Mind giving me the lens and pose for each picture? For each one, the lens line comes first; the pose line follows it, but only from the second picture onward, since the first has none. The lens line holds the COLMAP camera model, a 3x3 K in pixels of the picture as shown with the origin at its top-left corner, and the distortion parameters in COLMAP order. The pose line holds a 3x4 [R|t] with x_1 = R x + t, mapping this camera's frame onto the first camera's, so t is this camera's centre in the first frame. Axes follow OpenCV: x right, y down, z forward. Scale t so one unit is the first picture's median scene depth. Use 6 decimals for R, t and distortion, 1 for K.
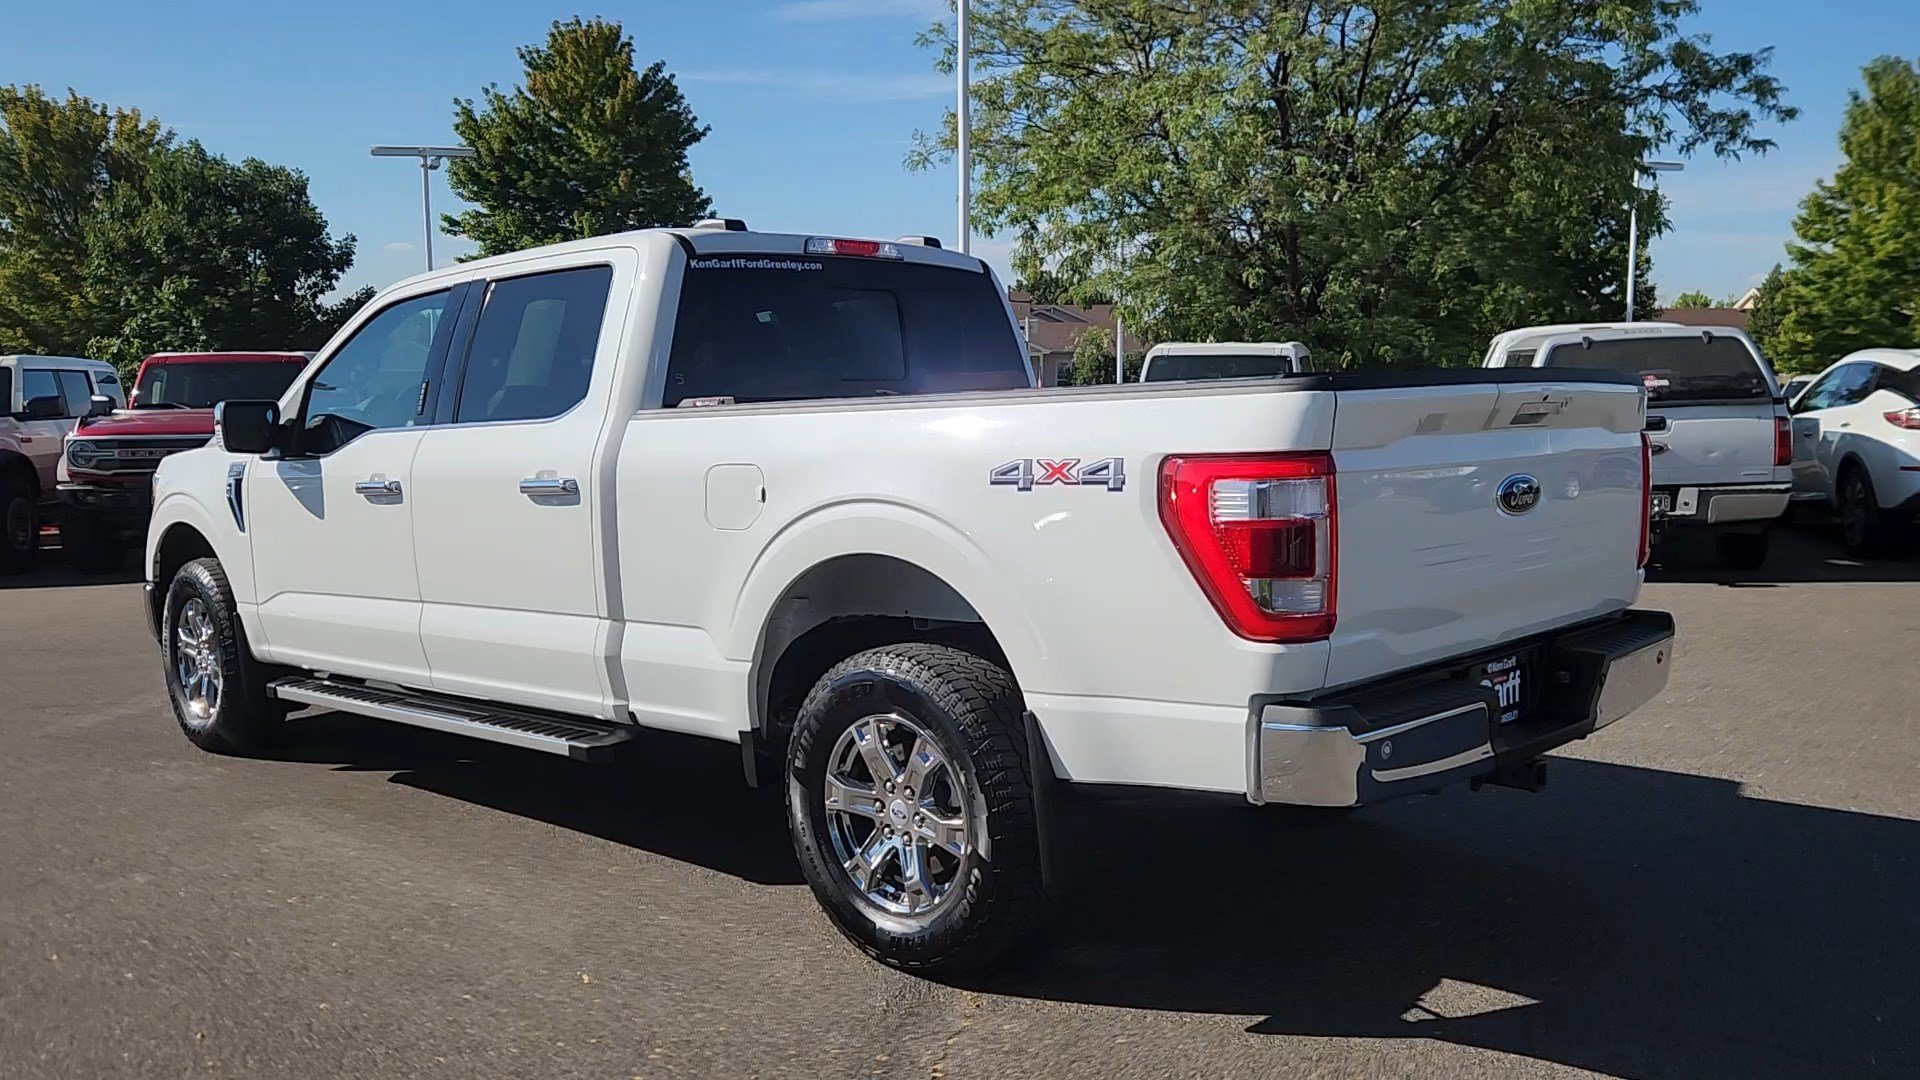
lens RADIAL K [[1614.3, 0, 942.7], [0, 1614.3, 547.0], [0, 0, 1]] dist [0.042113, -0.035444]
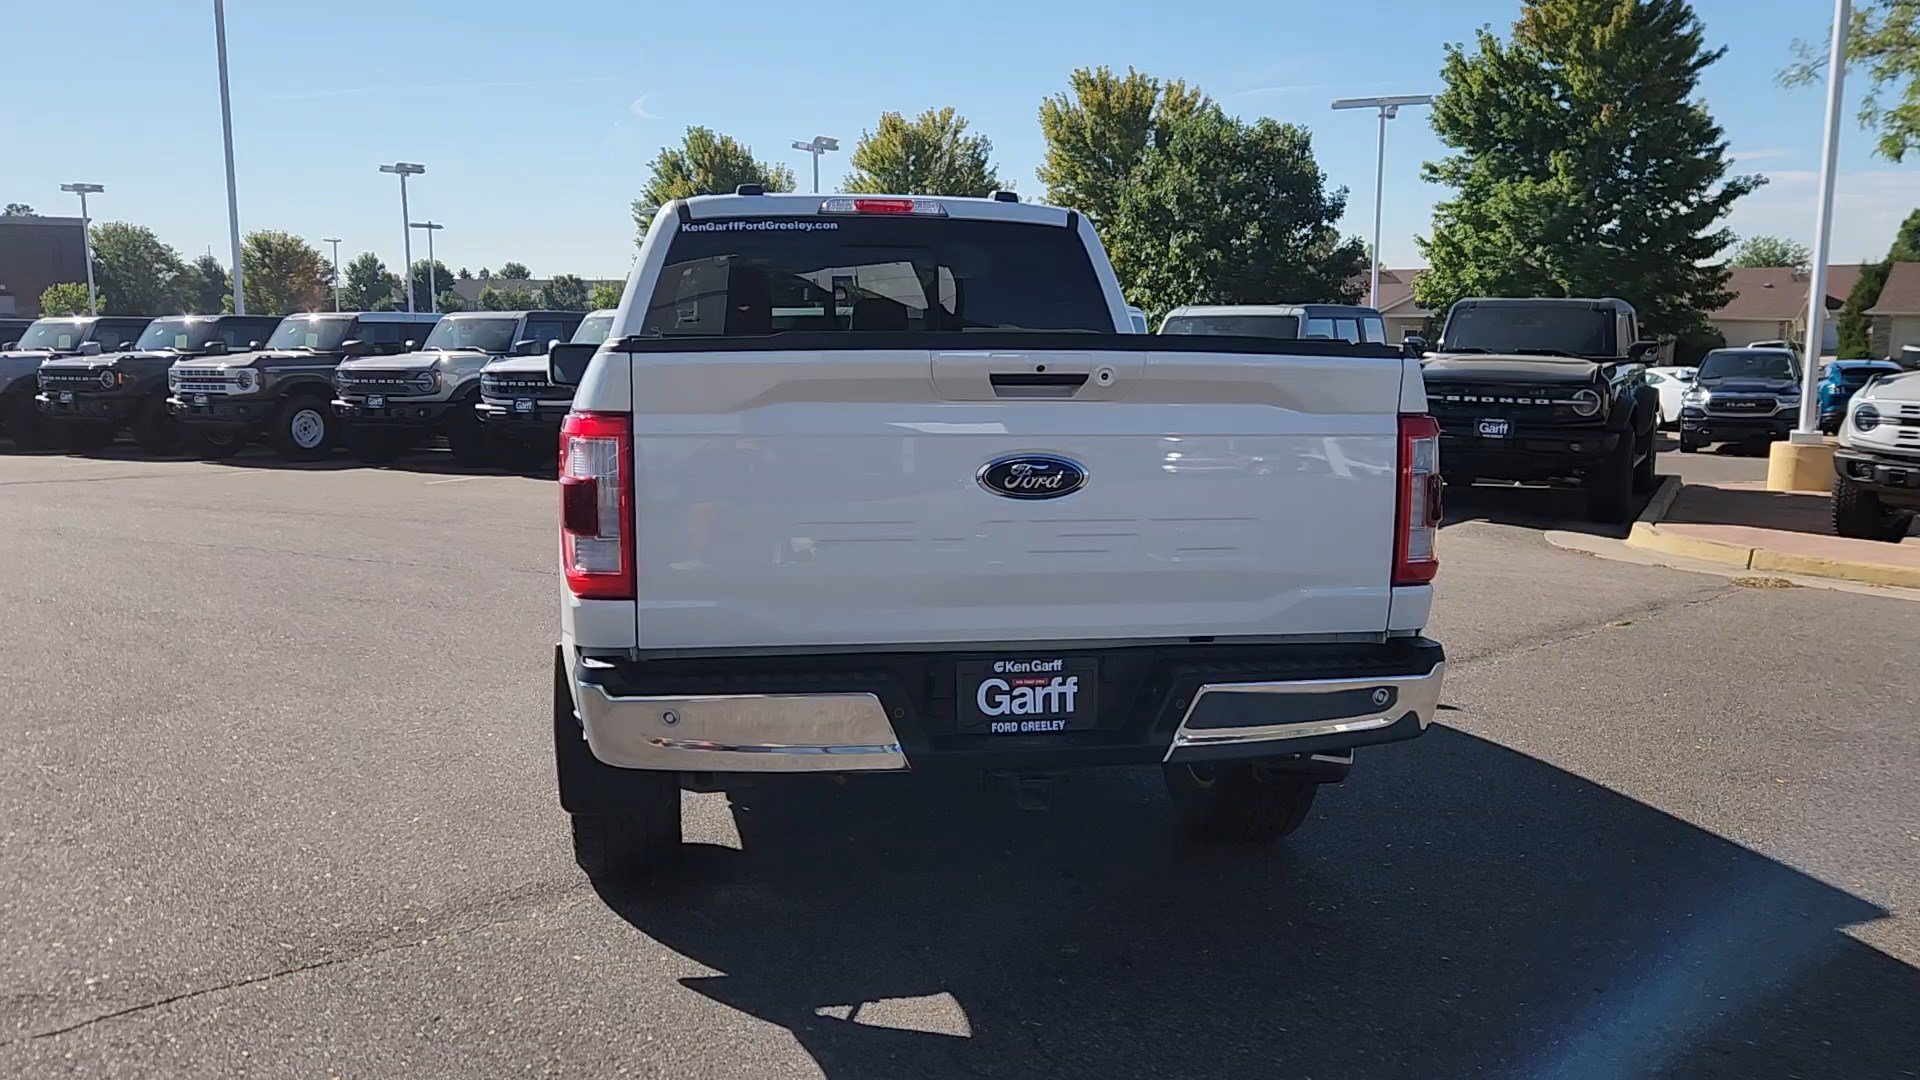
lens RADIAL K [[1614.3, 0, 950.7], [0, 1614.3, 547.3], [0, 0, 1]] dist [0.042113, -0.035444]
pose [[0.804066, 0.093307, -0.587173, 0.569557], [-0.074500, 0.995636, 0.056197, -0.027253], [0.589854, -0.001442, 0.807508, 0.175235]]
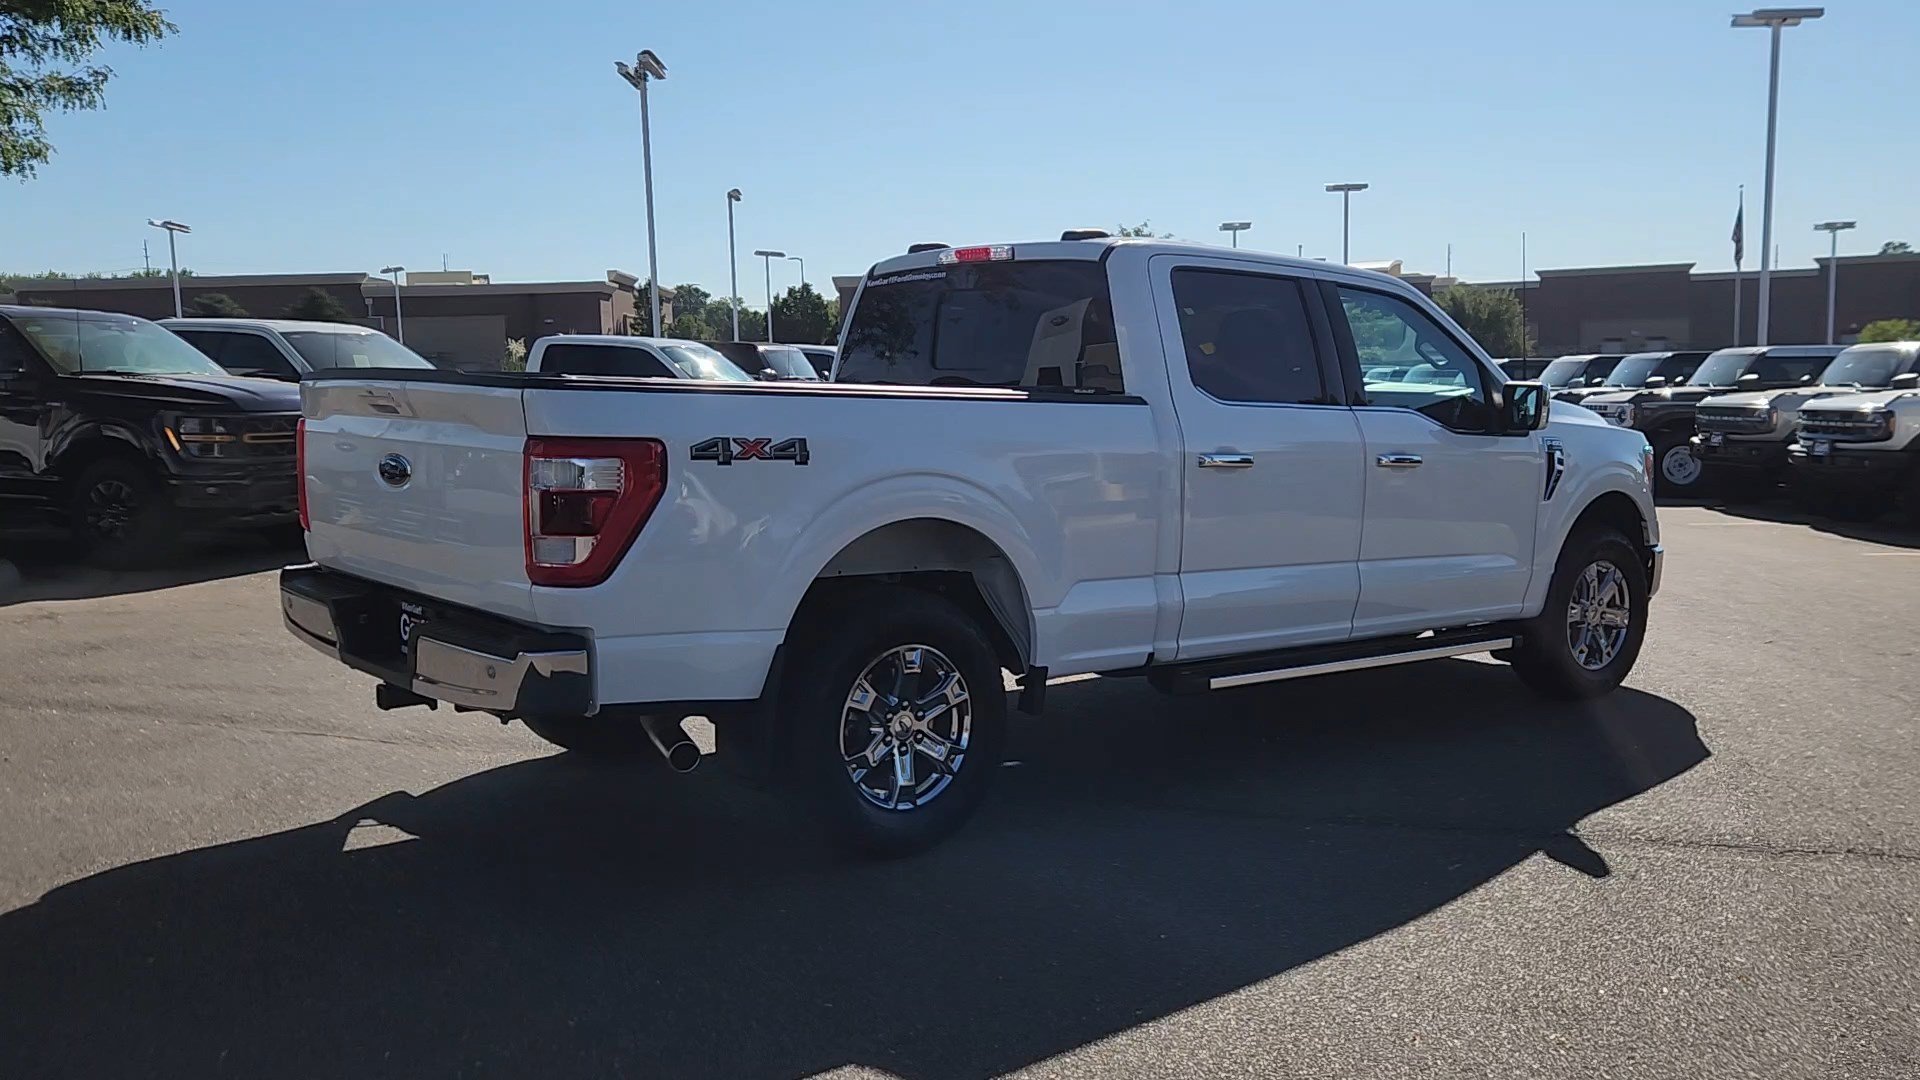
lens RADIAL K [[1614.3, 0, 946.1], [0, 1614.3, 544.2], [0, 0, 1]] dist [0.042113, -0.035444]
pose [[-0.120395, 0.119833, -0.985467, 1.037736], [-0.098026, 0.986401, 0.131922, -0.122736], [0.987874, 0.112484, -0.107011, 1.052238]]
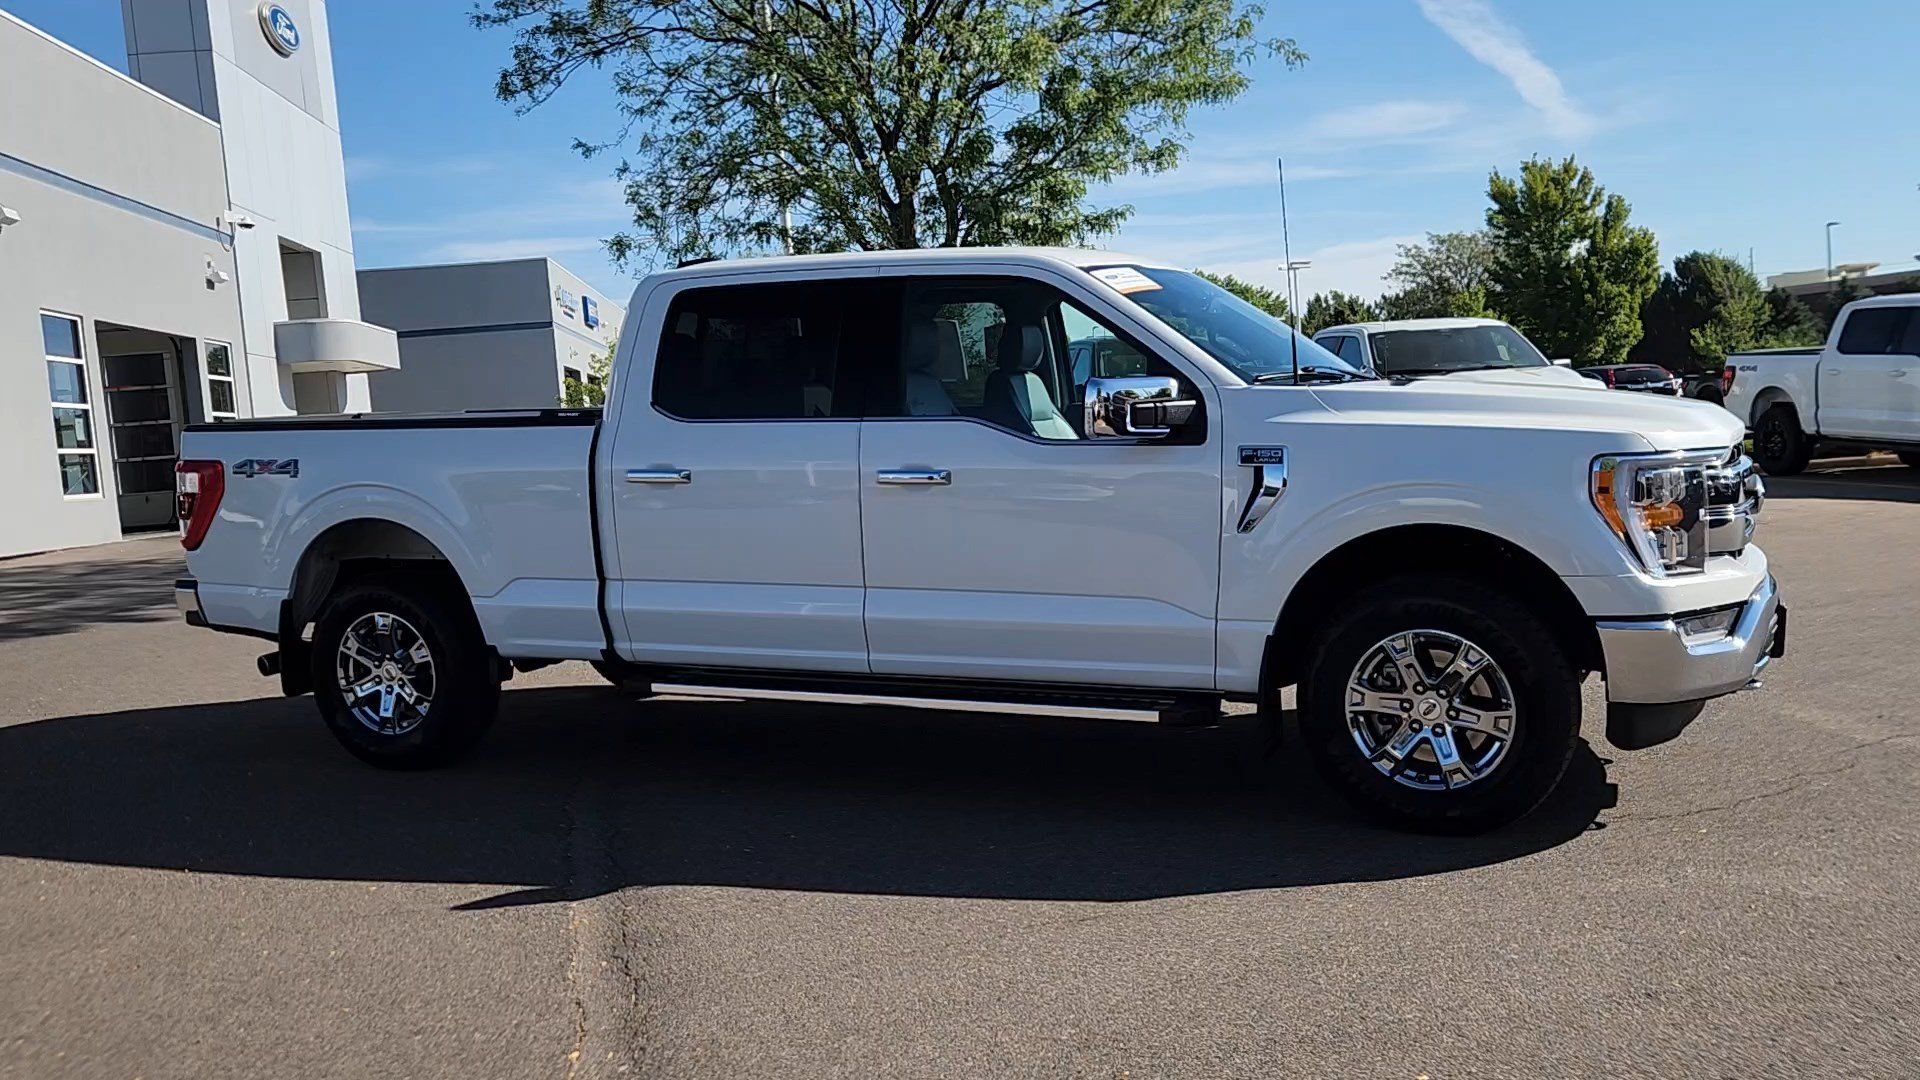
lens RADIAL K [[1614.3, 0, 951.3], [0, 1614.3, 557.7], [0, 0, 1]] dist [0.042113, -0.035444]
pose [[-0.938058, 0.099311, -0.331939, 0.212308], [0.035117, 0.980360, 0.194067, -0.201763], [0.344693, 0.170389, -0.923122, 2.130886]]
